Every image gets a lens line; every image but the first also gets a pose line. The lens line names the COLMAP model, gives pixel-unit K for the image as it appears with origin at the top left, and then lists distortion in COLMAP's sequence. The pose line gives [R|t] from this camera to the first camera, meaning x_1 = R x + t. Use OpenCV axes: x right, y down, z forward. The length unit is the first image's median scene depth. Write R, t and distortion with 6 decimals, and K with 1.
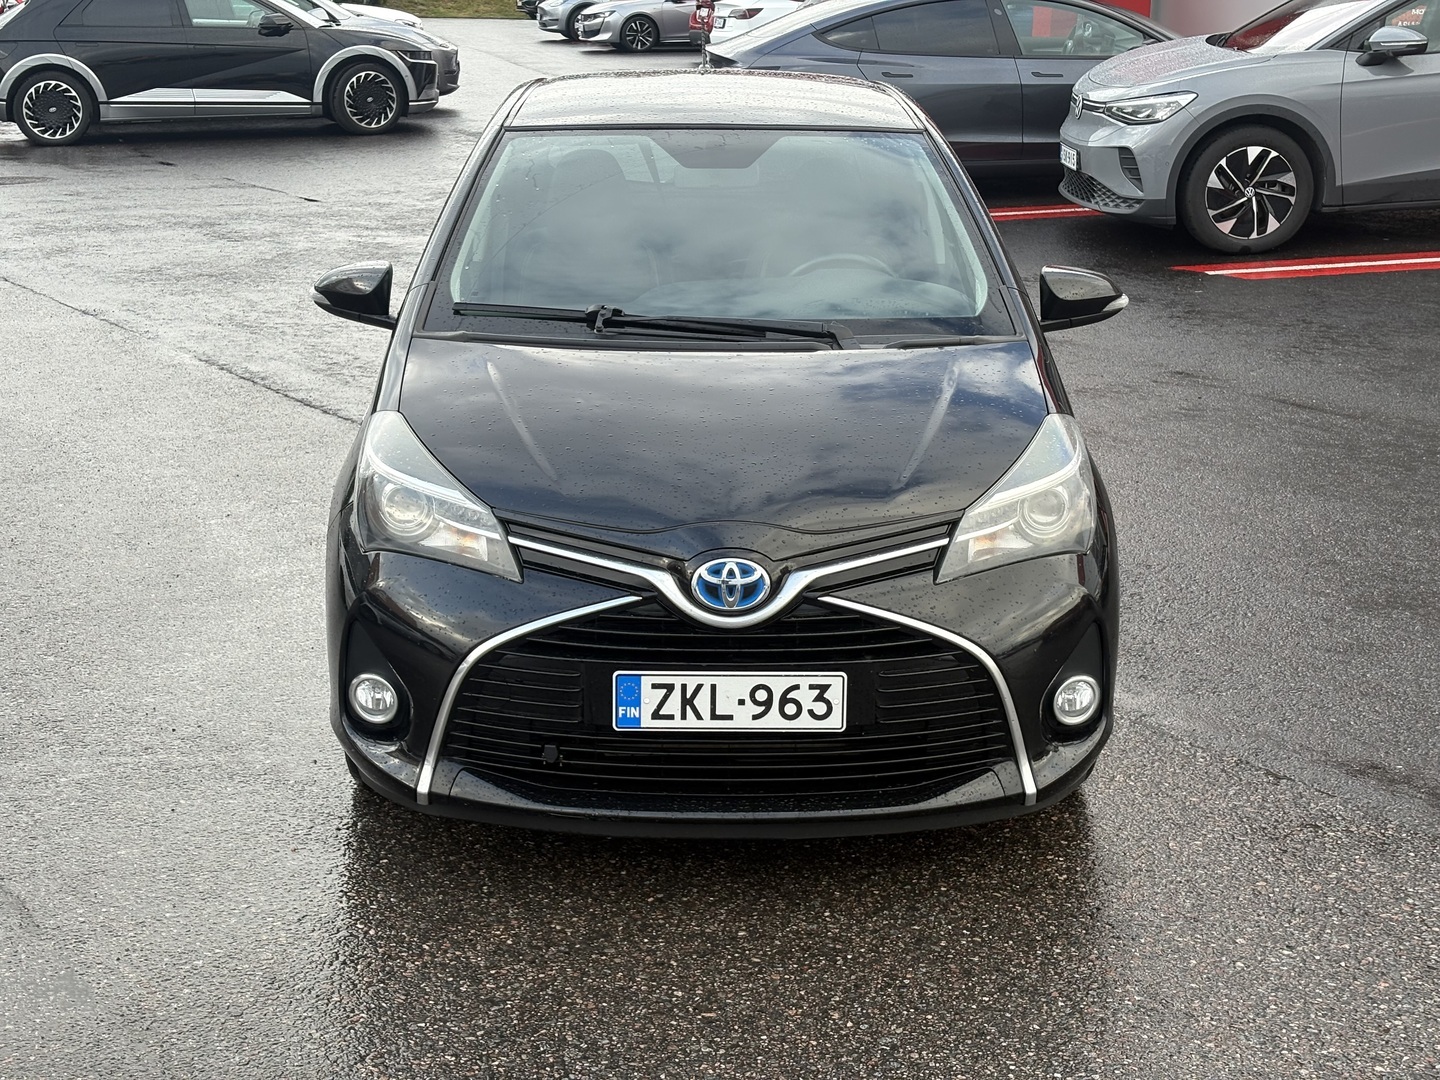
lens RADIAL K [[2184.2, 0, 720.0], [0, 2184.2, 540.0], [0, 0, 1]] dist [0.225183, -0.856887]
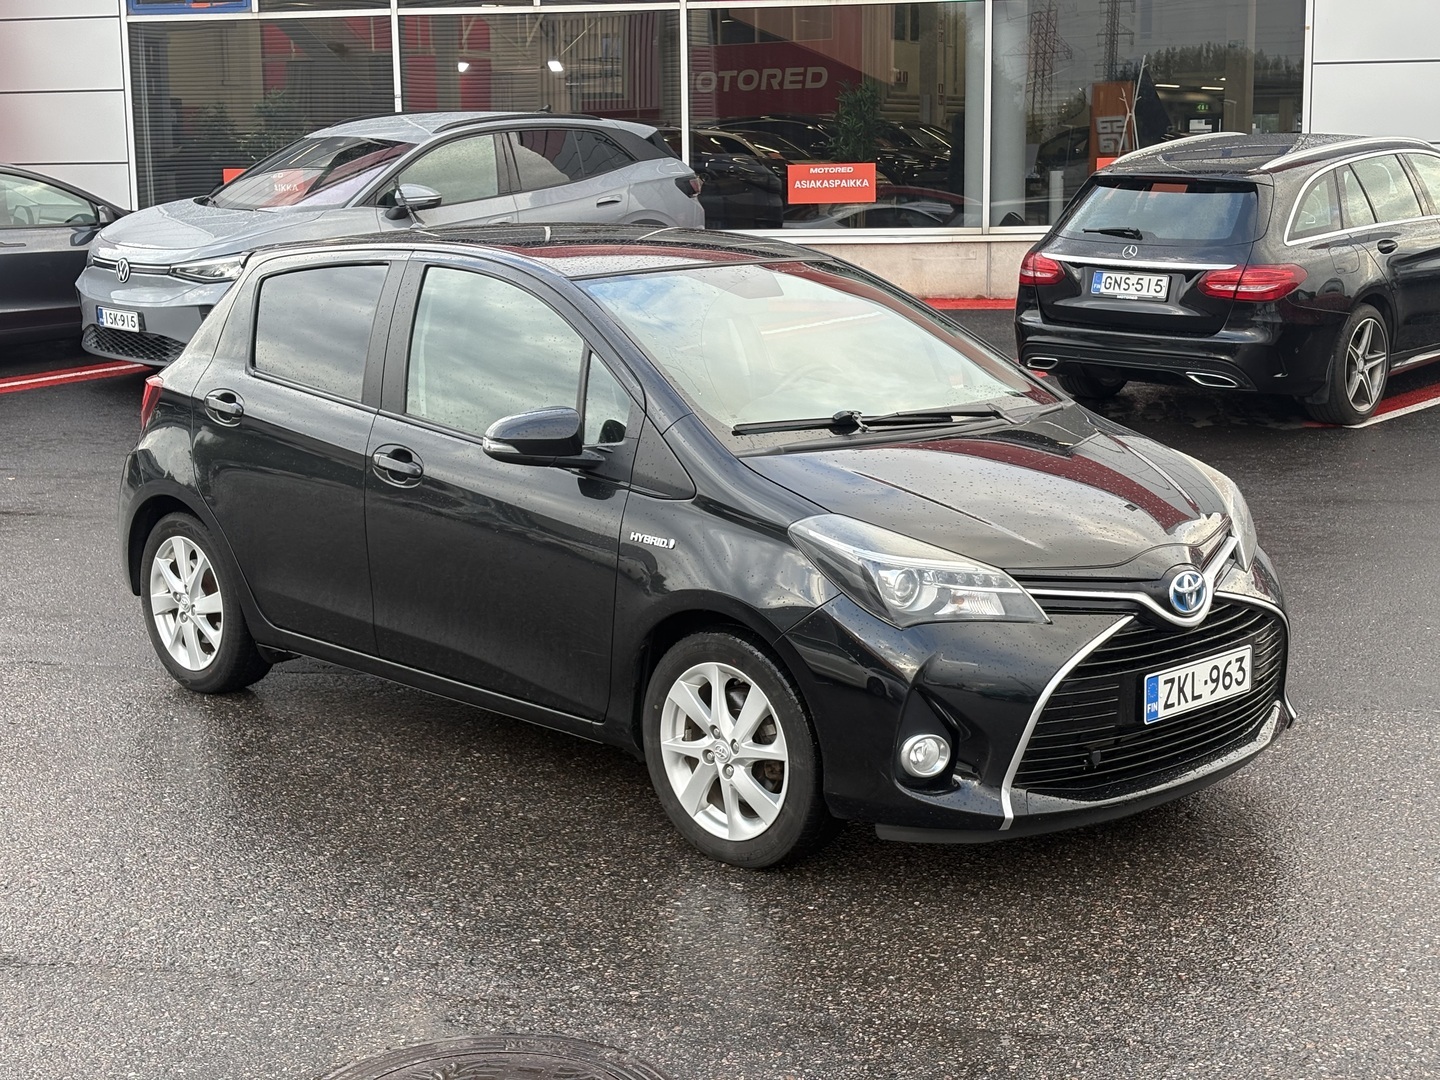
lens RADIAL K [[2184.2, 0, 720.0], [0, 2184.2, 540.0], [0, 0, 1]] dist [0.225183, -0.856887]
pose [[0.731076, -0.145138, 0.666680, -1.036228], [0.194675, 0.980868, 0.000059, -0.061849], [-0.653934, 0.129743, 0.745344, 0.218845]]
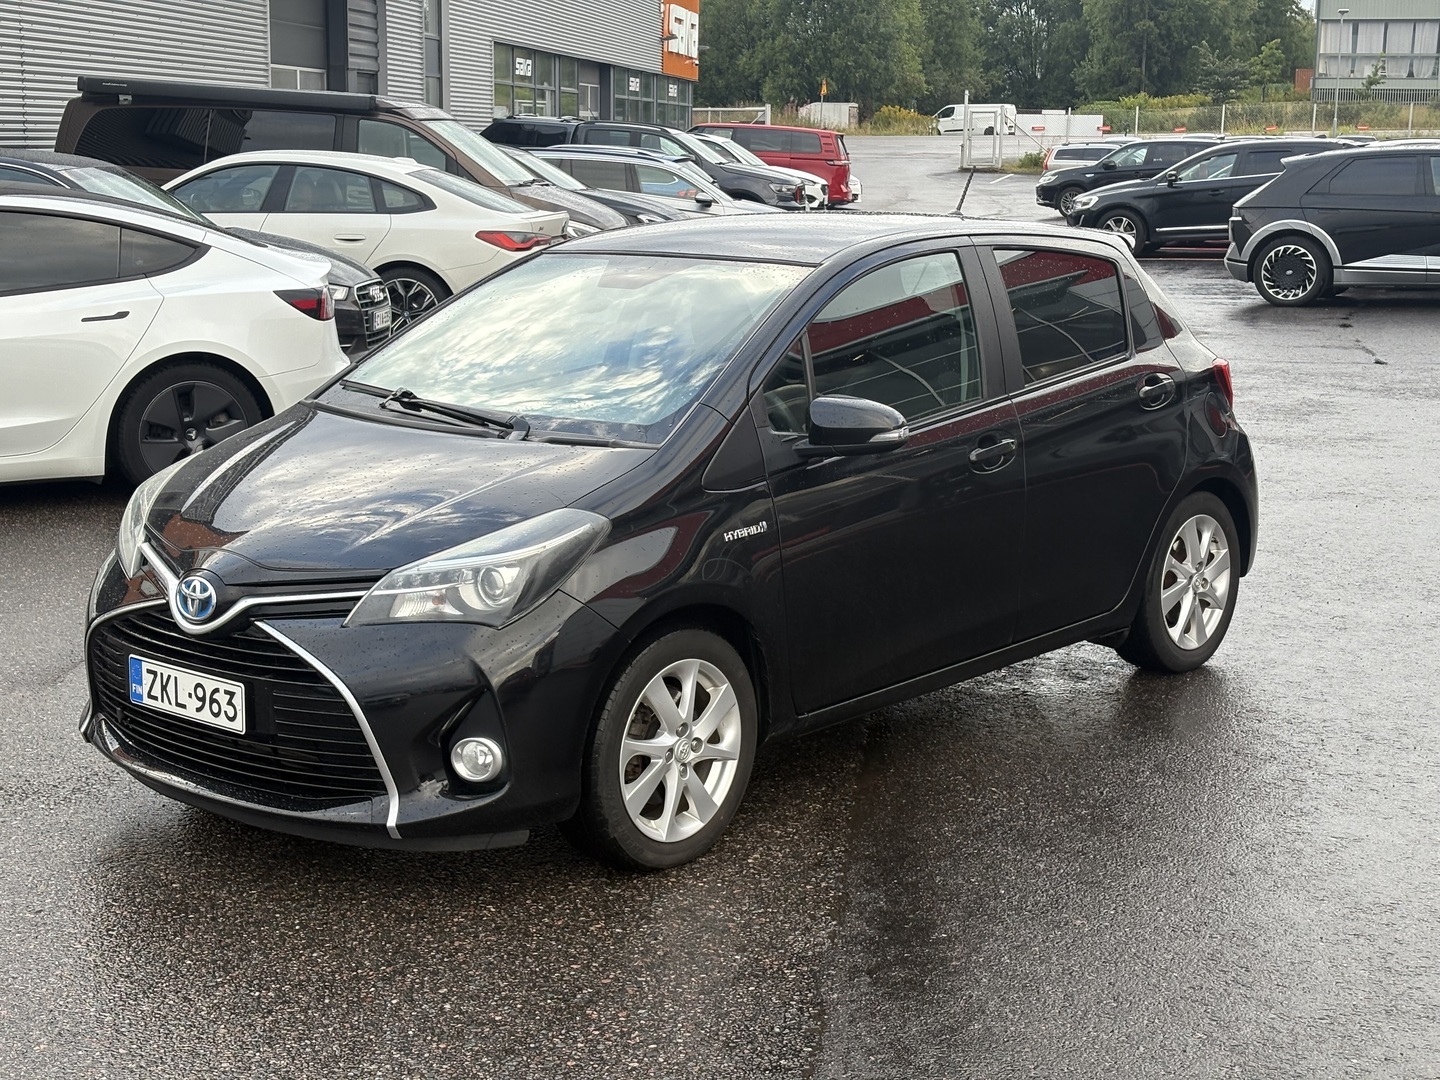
lens RADIAL K [[2184.2, 0, 720.0], [0, 2184.2, 540.0], [0, 0, 1]] dist [0.225183, -0.856887]
pose [[0.738503, 0.114937, -0.664381, 1.033738], [-0.166368, 0.985959, -0.014360, -0.042637], [0.653402, 0.121136, 0.747256, 0.262287]]
